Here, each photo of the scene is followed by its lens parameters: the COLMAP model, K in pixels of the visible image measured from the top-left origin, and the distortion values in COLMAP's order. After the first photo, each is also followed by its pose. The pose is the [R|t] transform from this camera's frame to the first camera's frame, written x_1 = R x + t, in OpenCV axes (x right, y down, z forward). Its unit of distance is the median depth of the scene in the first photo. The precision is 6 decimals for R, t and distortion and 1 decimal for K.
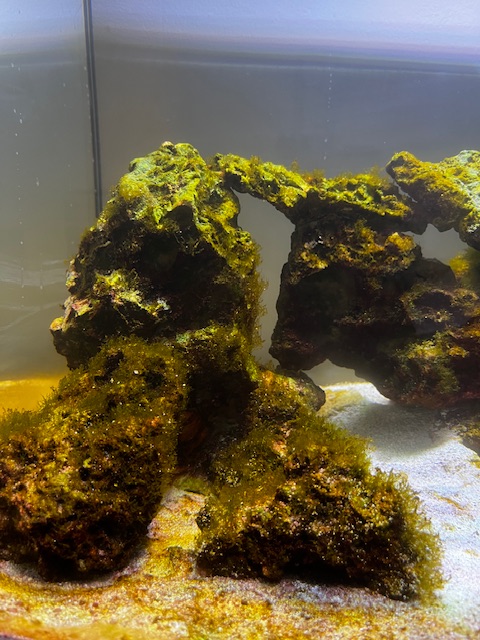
lens RADIAL K [[472.8, 0, 259.9], [0, 472.8, 323.3], [0, 0, 1]] dist [-0.026061, -0.045738]
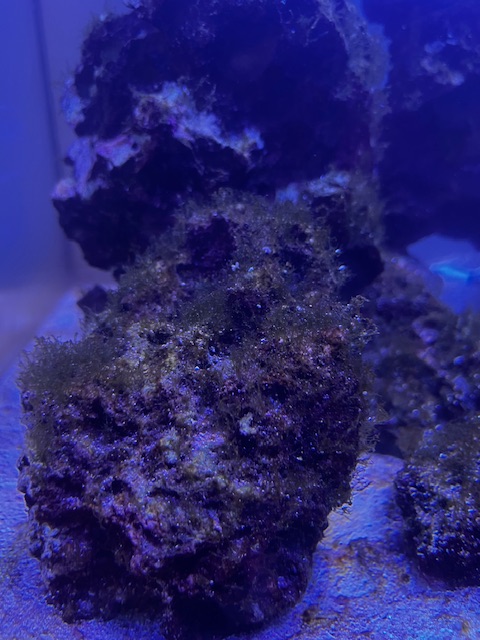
lens RADIAL K [[538.9, 0, 234.7], [0, 538.9, 295.0], [0, 0, 1]] dist [-0.033539, -0.015185]
pose [[0.992926, -0.080030, 0.087717, -0.313468], [0.067089, 0.987639, 0.141663, 0.056241], [-0.097970, -0.134776, 0.986021, 0.331028]]
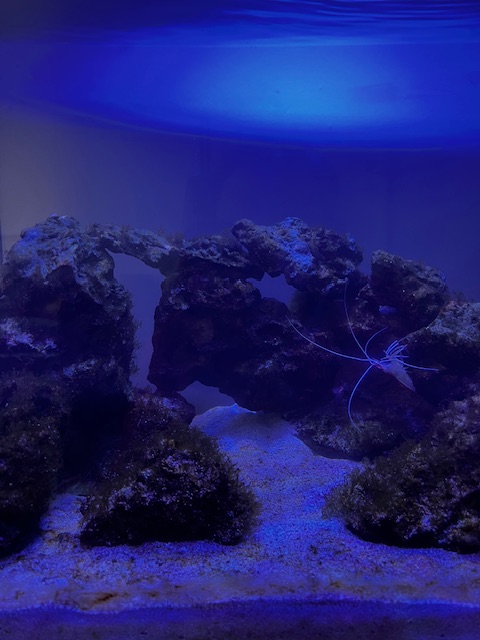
lens RADIAL K [[438.4, 0, 260.3], [0, 438.4, 325.3], [0, 0, 1]] dist [-0.053296, -0.012431]
pose [[0.979376, -0.049558, 0.195873, 0.118403], [0.063733, 0.995733, -0.066735, 0.023195], [-0.191730, 0.077842, 0.978356, -0.234845]]
